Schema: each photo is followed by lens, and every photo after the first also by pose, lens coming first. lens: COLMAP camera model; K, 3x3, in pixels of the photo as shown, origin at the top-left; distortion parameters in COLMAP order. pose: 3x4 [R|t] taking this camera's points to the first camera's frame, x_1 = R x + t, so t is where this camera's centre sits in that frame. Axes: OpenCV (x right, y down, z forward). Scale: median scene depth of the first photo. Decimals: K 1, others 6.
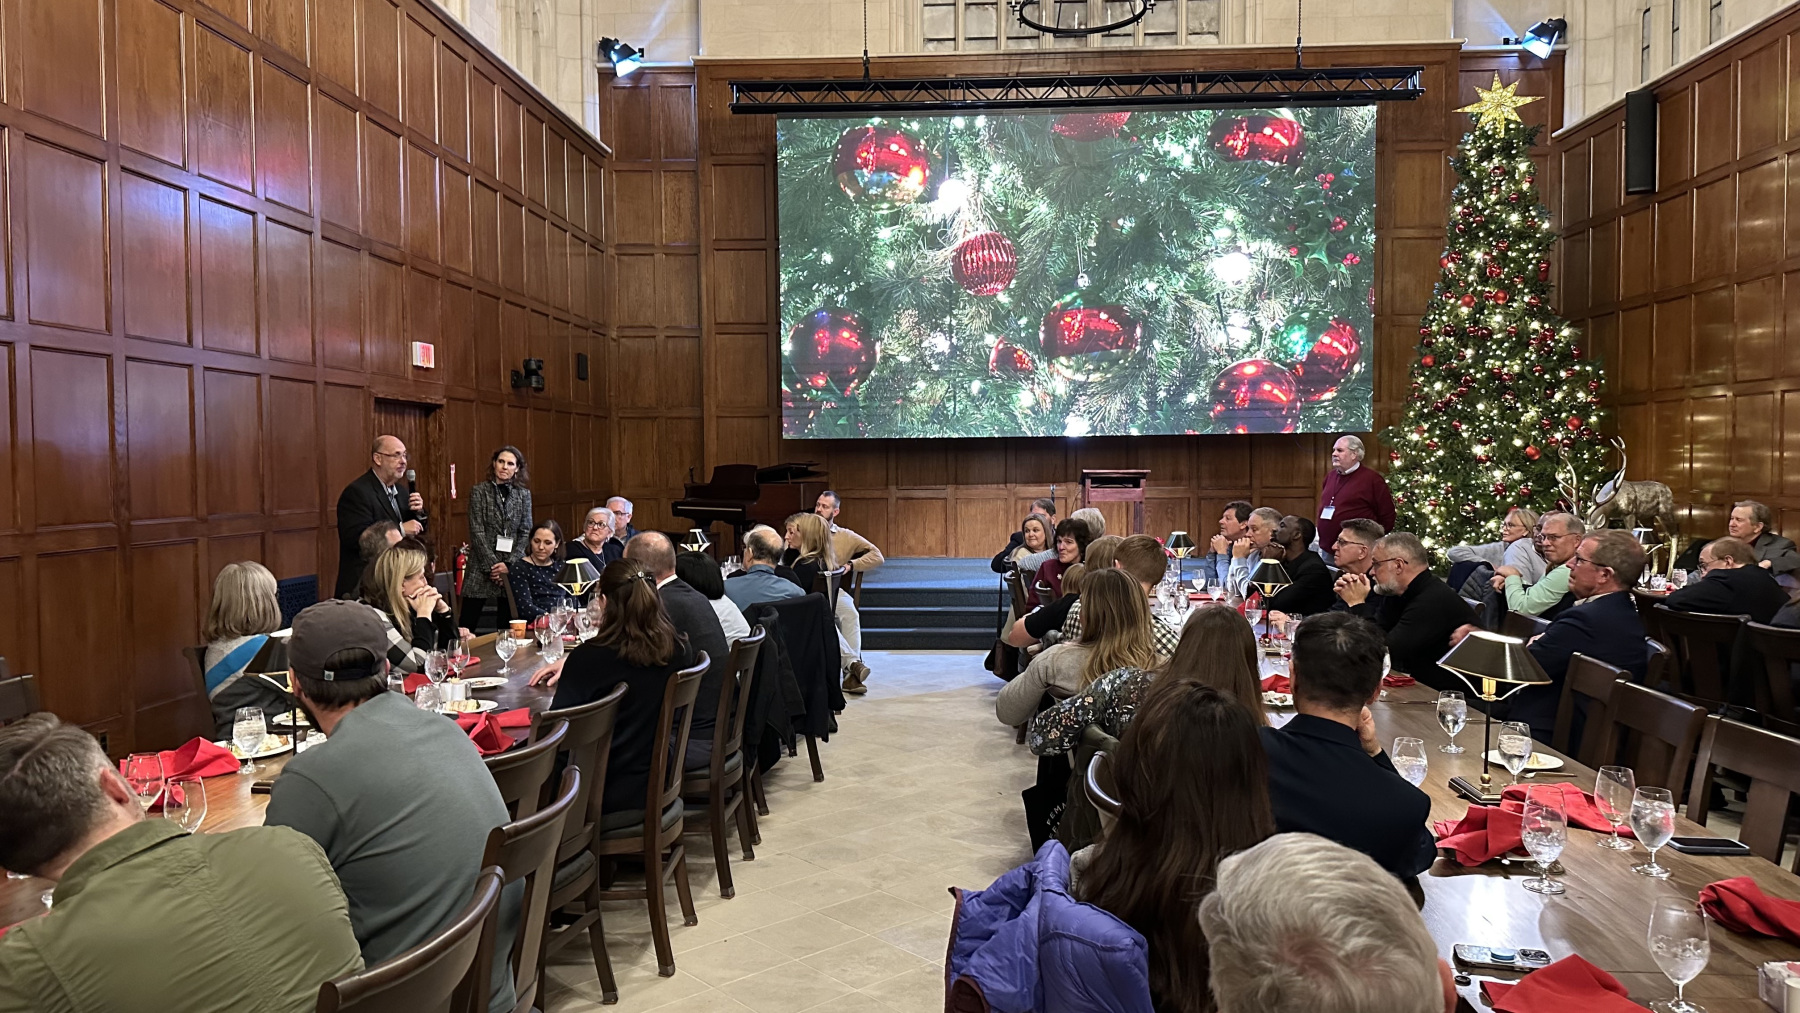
lens RADIAL K [[1244.2, 0, 904.7], [0, 1244.2, 523.7], [0, 0, 1]] dist [0.073348, -0.093664]
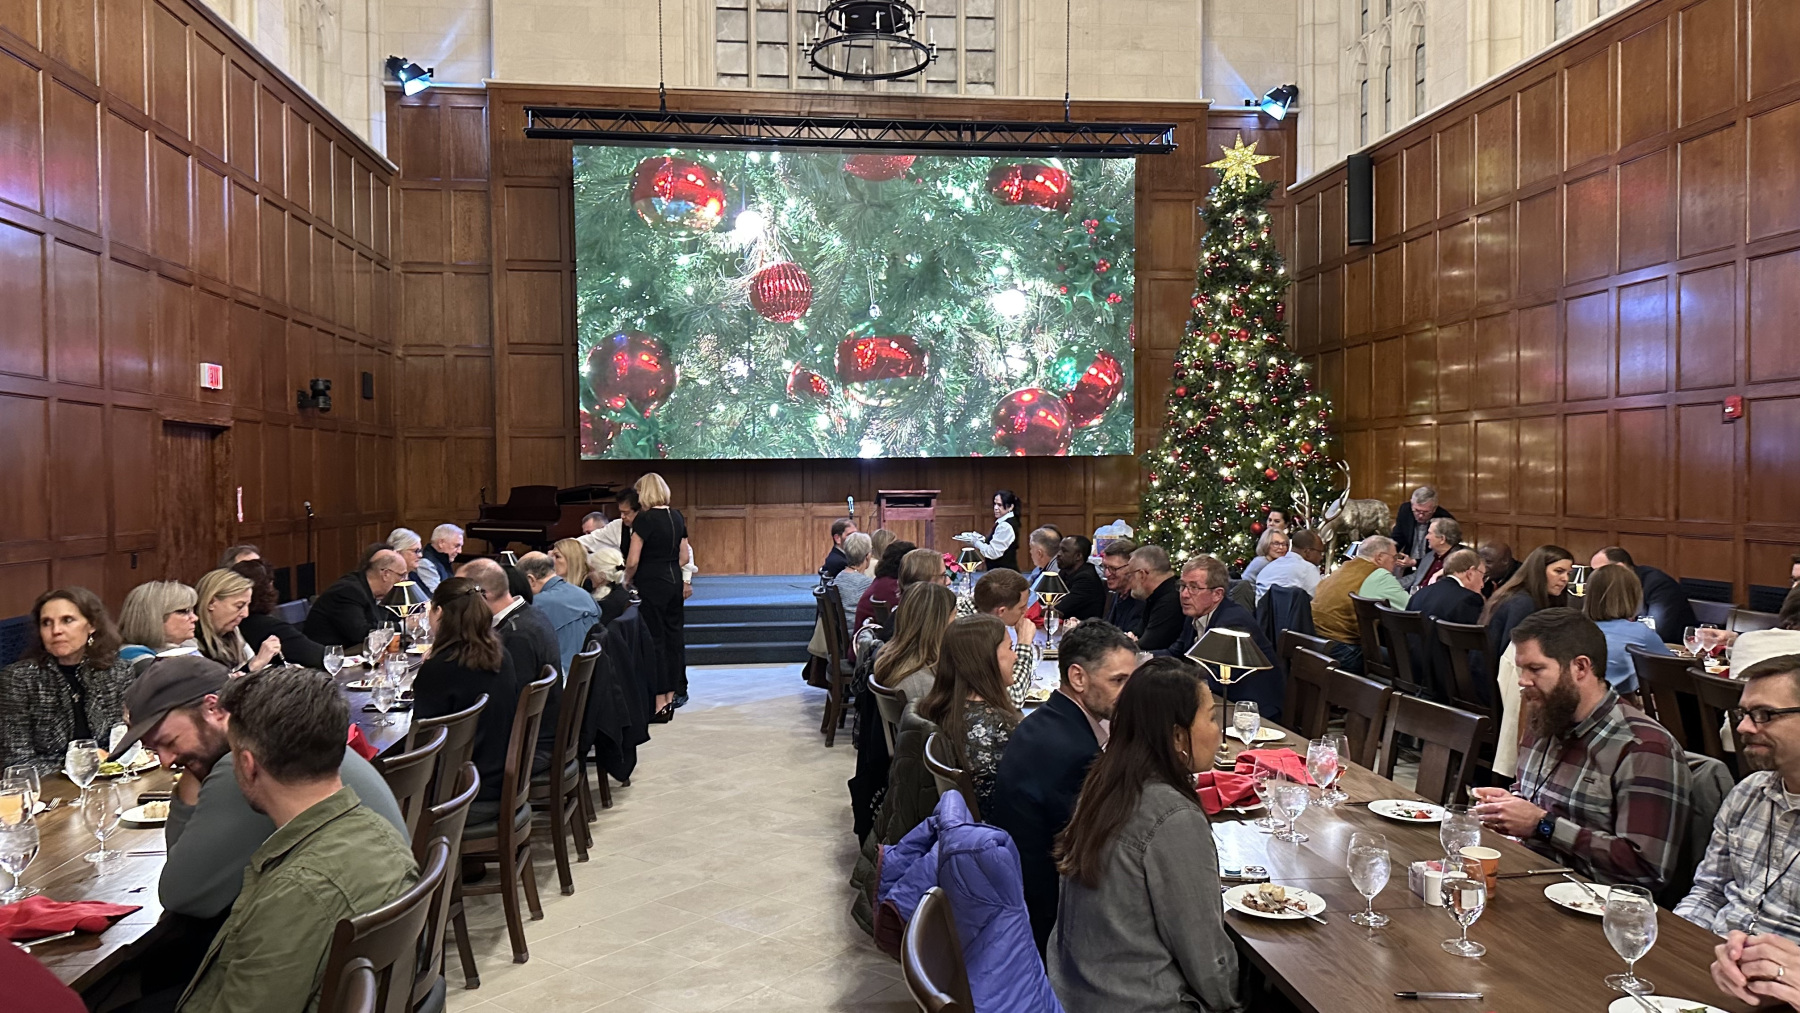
lens RADIAL K [[1244.2, 0, 898.7], [0, 1244.2, 515.3], [0, 0, 1]] dist [0.073348, -0.093664]
pose [[0.985944, -0.006229, 0.166962, -0.014356], [0.009595, 0.999766, -0.019365, -0.001082], [-0.166803, 0.020695, 0.985773, -0.041117]]
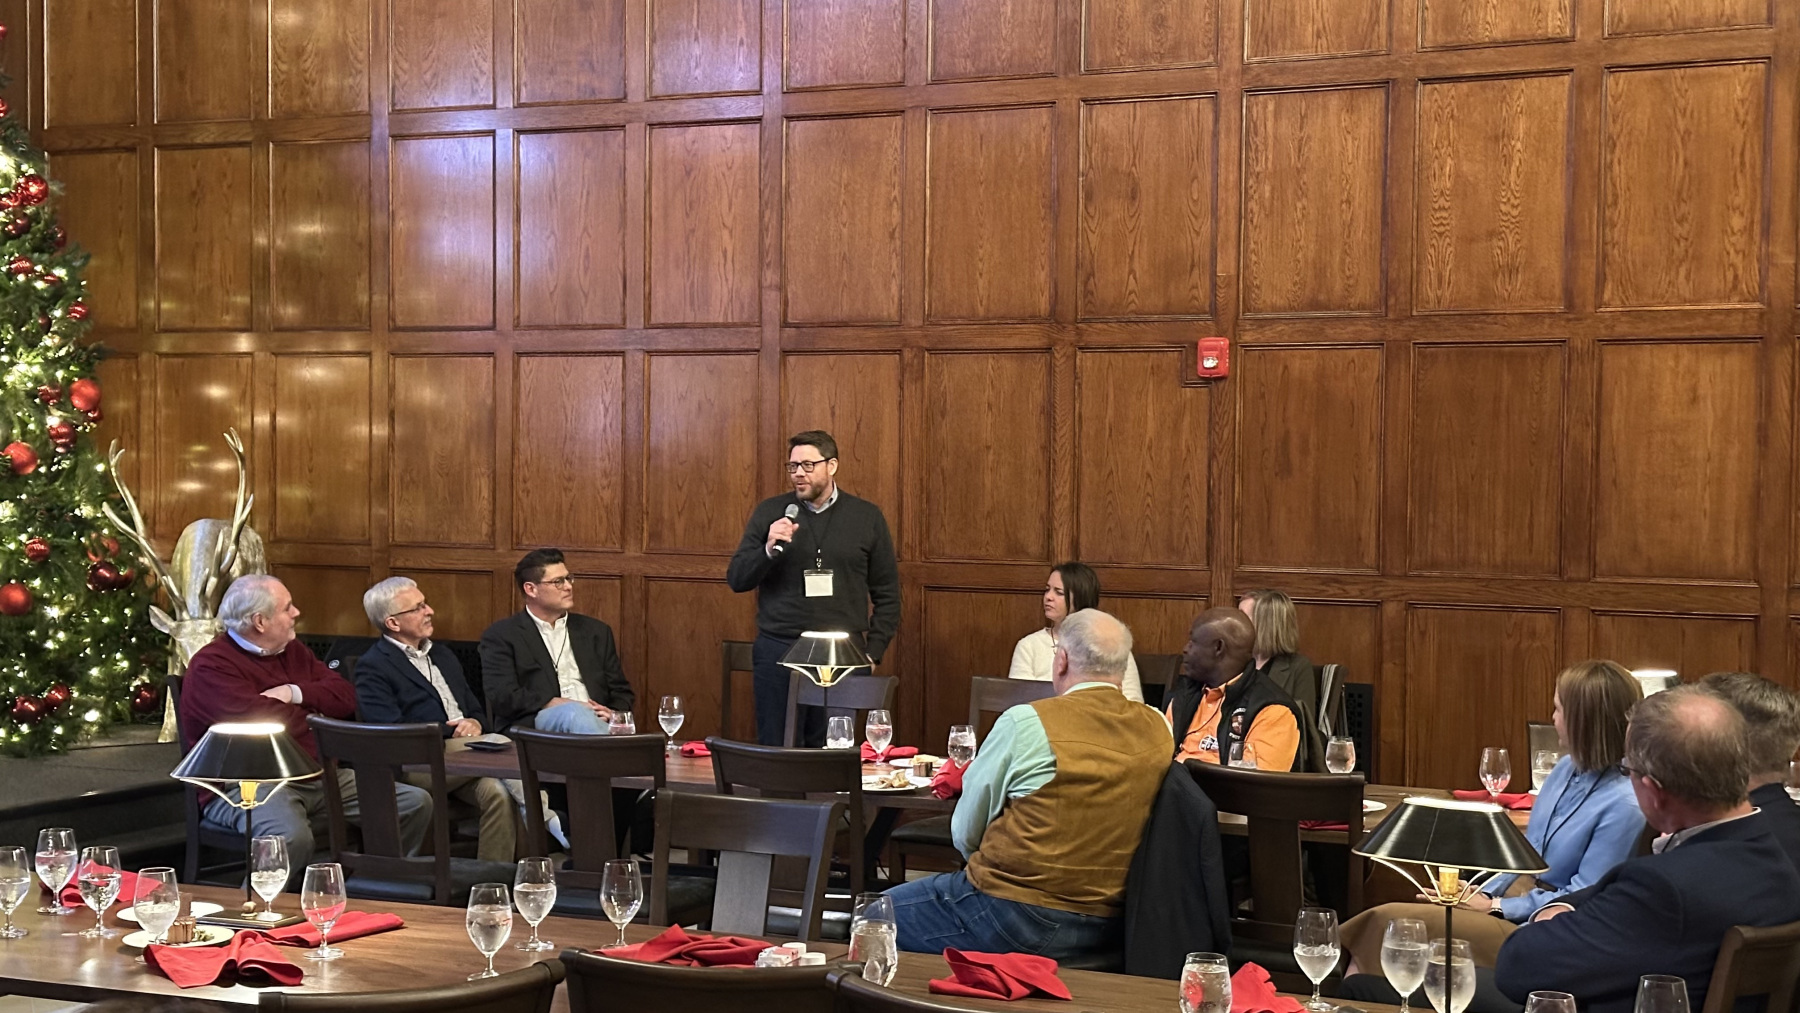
lens RADIAL K [[2509.6, 0, 895.8], [0, 2509.6, 508.1], [0, 0, 1]] dist [0.153625, 0.000000]
pose [[0.372312, -0.007005, 0.928081, -0.181155], [0.032411, 0.999460, -0.005458, -0.021854], [-0.927542, 0.032112, 0.372338, 0.353950]]
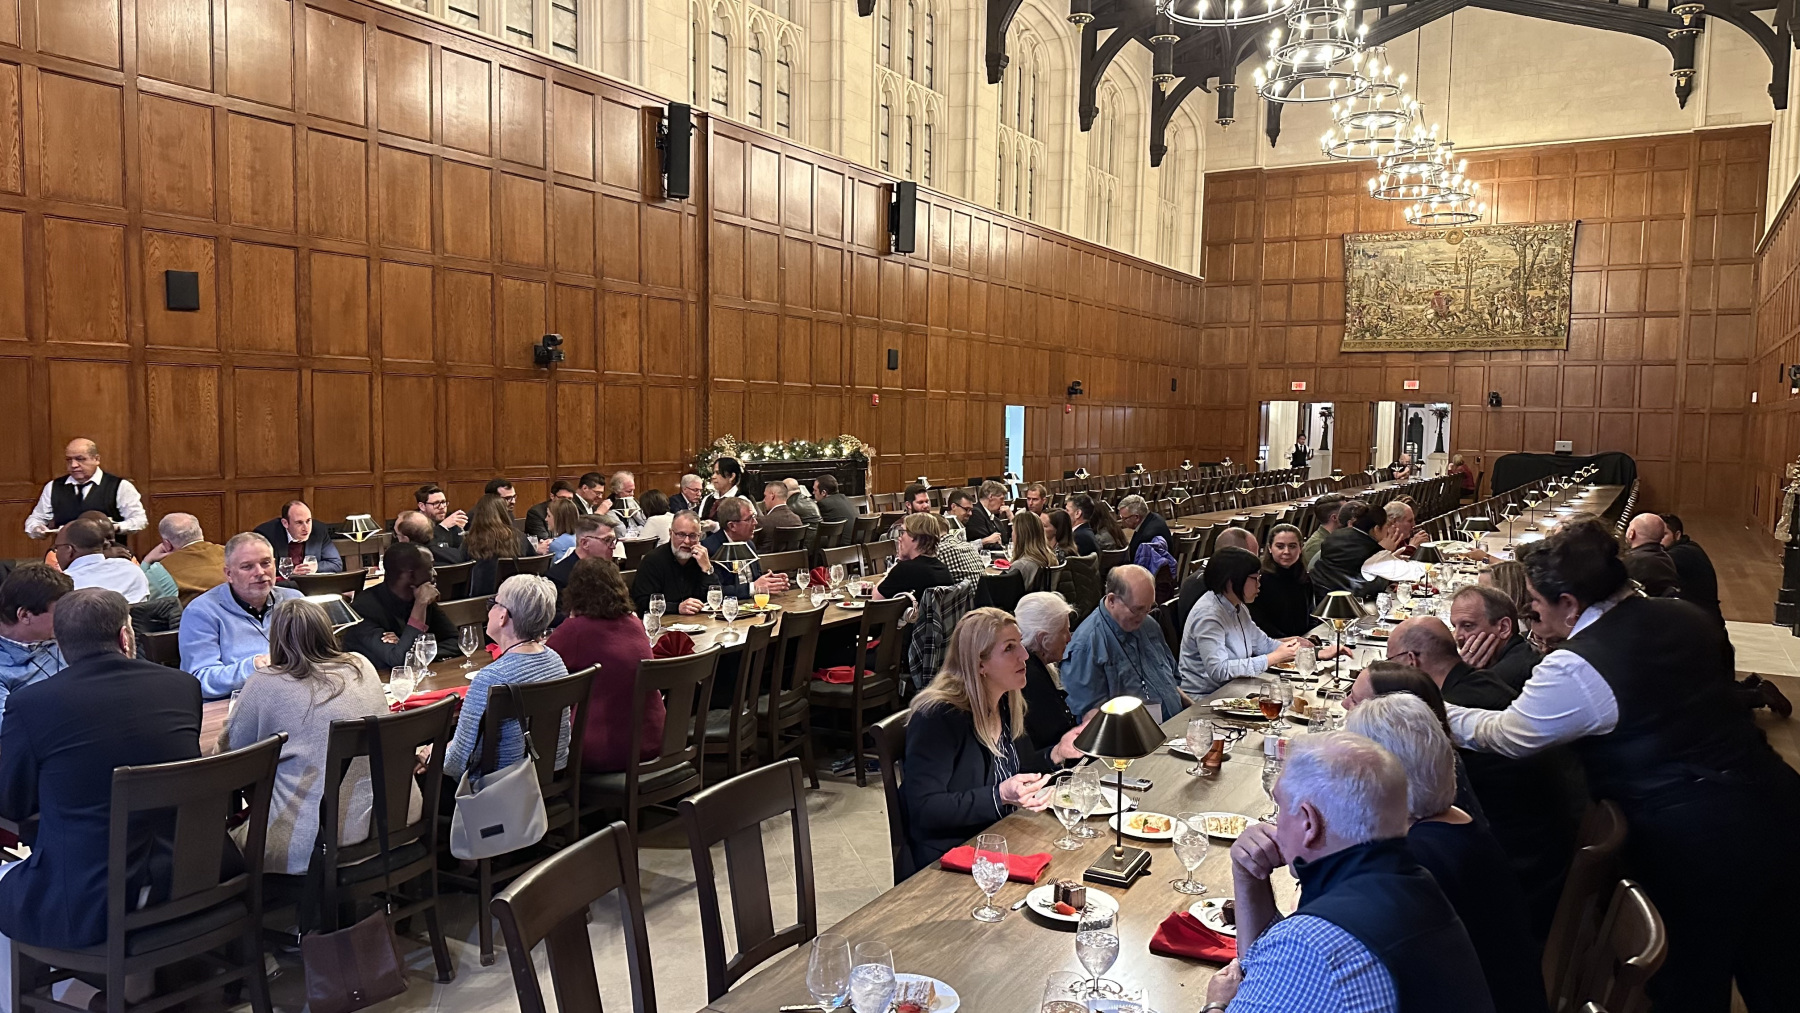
lens RADIAL K [[1244.2, 0, 906.6], [0, 1244.2, 507.5], [0, 0, 1]] dist [0.073348, -0.093664]
pose [[-0.886202, -0.043739, 0.461230, -0.167183], [0.010344, 0.993417, 0.114082, -0.057102], [-0.463184, 0.105870, -0.879916, 0.800186]]
